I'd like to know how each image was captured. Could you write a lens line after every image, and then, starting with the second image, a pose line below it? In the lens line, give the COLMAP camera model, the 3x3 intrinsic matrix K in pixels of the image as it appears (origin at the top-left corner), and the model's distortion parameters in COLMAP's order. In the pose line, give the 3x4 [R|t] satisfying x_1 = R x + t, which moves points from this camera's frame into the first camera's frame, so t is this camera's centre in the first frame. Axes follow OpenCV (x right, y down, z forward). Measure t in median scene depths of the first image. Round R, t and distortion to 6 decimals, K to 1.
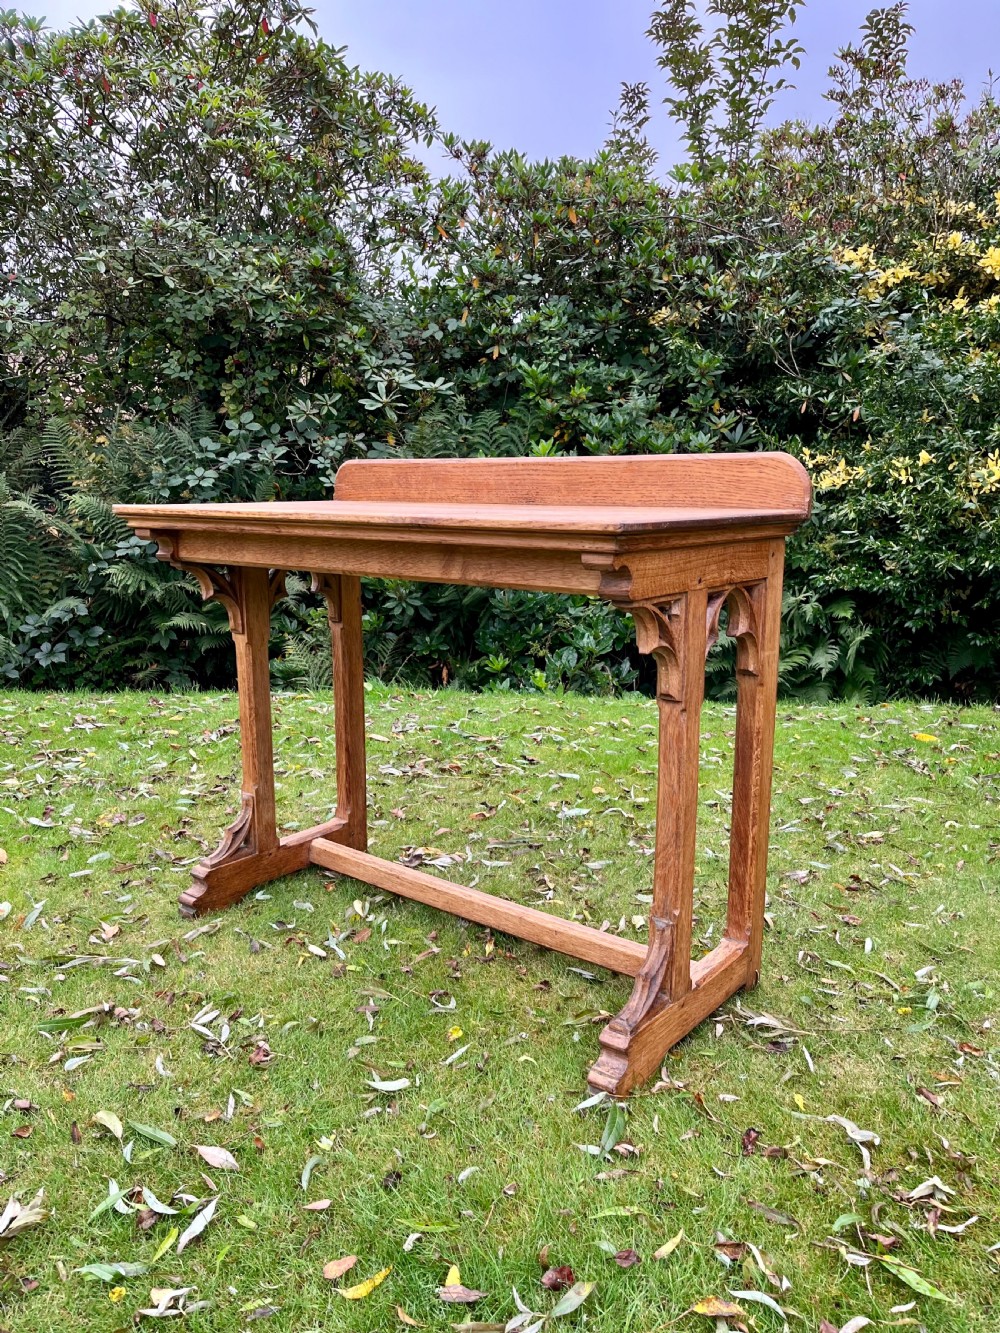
lens RADIAL K [[1011.6, 0, 509.3], [0, 1011.6, 676.2], [0, 0, 1]] dist [0.066616, -0.089353]
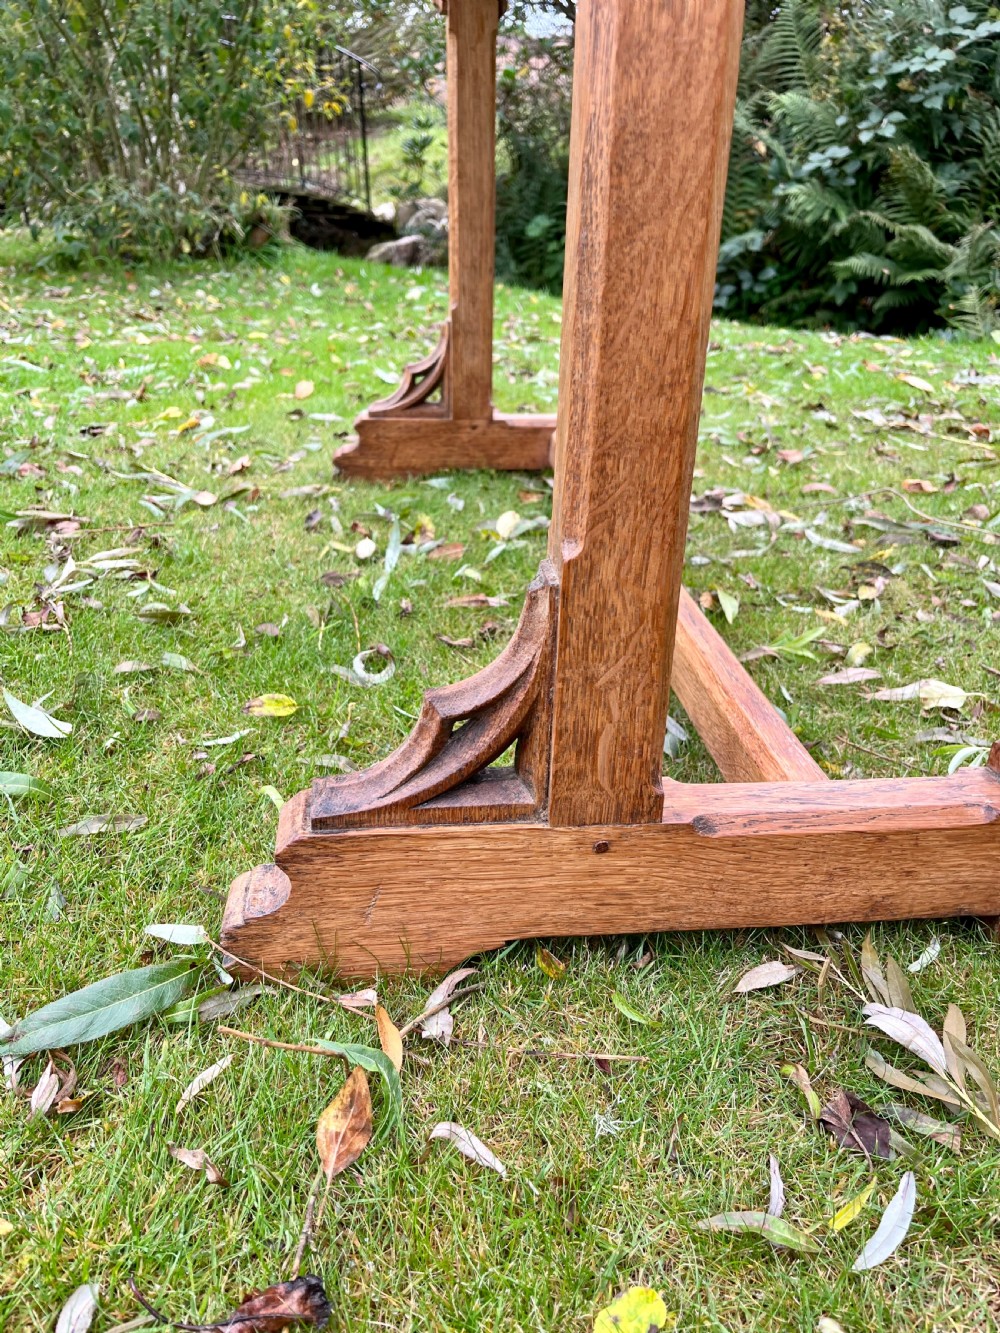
lens RADIAL K [[1017.9, 0, 513.9], [0, 1017.9, 682.6], [0, 0, 1]] dist [0.064901, -0.100891]
pose [[0.704984, 0.325050, -0.630350, 0.184517], [-0.159780, 0.938732, 0.305374, 0.094144], [0.690991, -0.114566, 0.713727, 0.402657]]
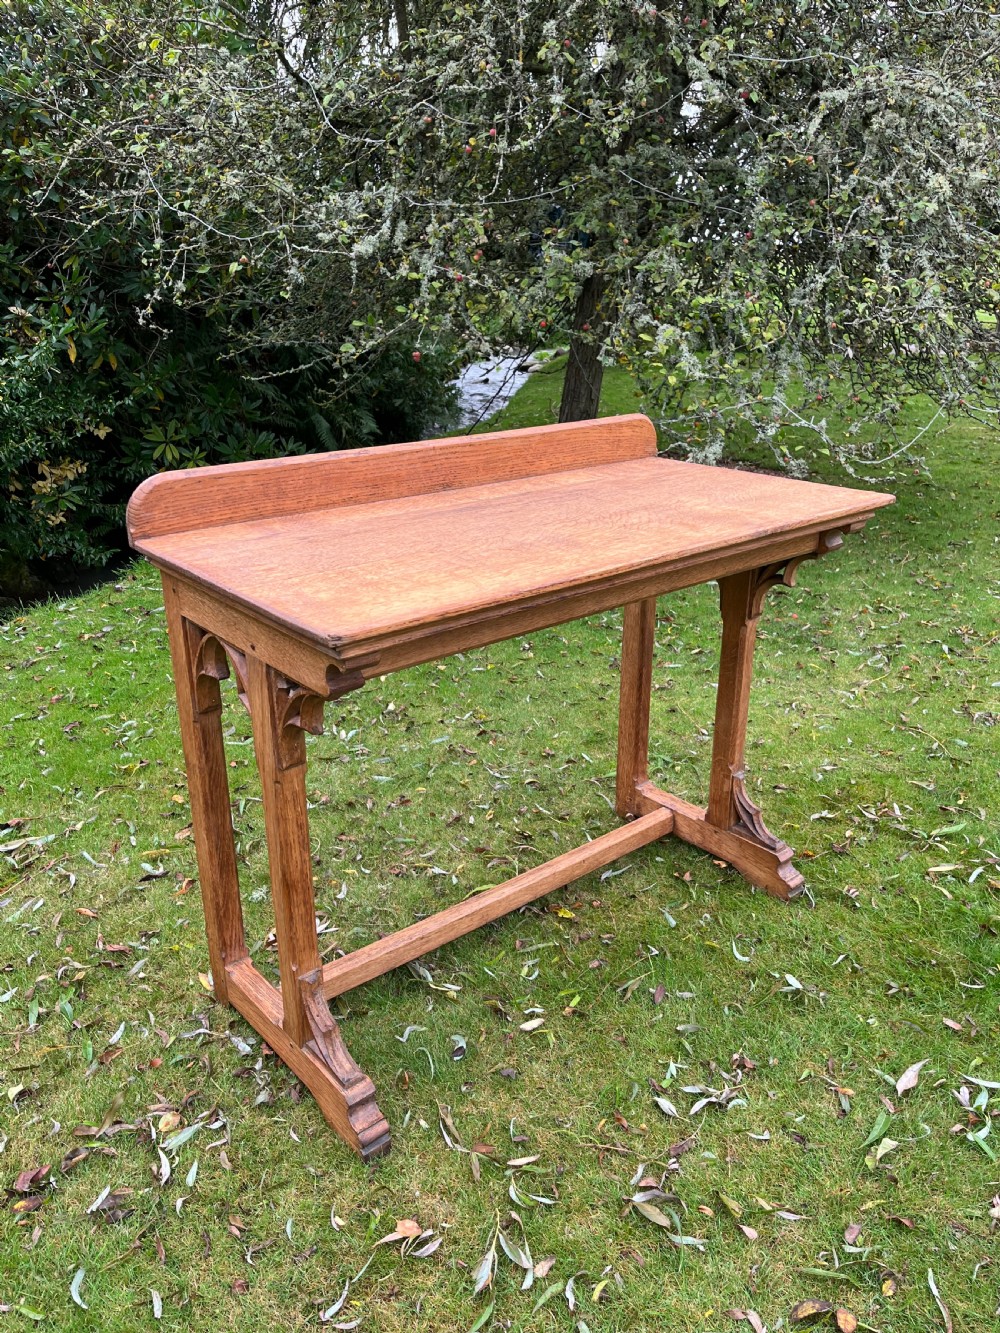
lens RADIAL K [[1008.6, 0, 509.3], [0, 1008.6, 684.2], [0, 0, 1]] dist [0.073397, -0.102649]
pose [[0.202315, -0.368056, 0.907526, -0.583858], [0.191512, 0.923667, 0.331908, -0.202413], [-0.960412, 0.106652, 0.257359, 0.490413]]
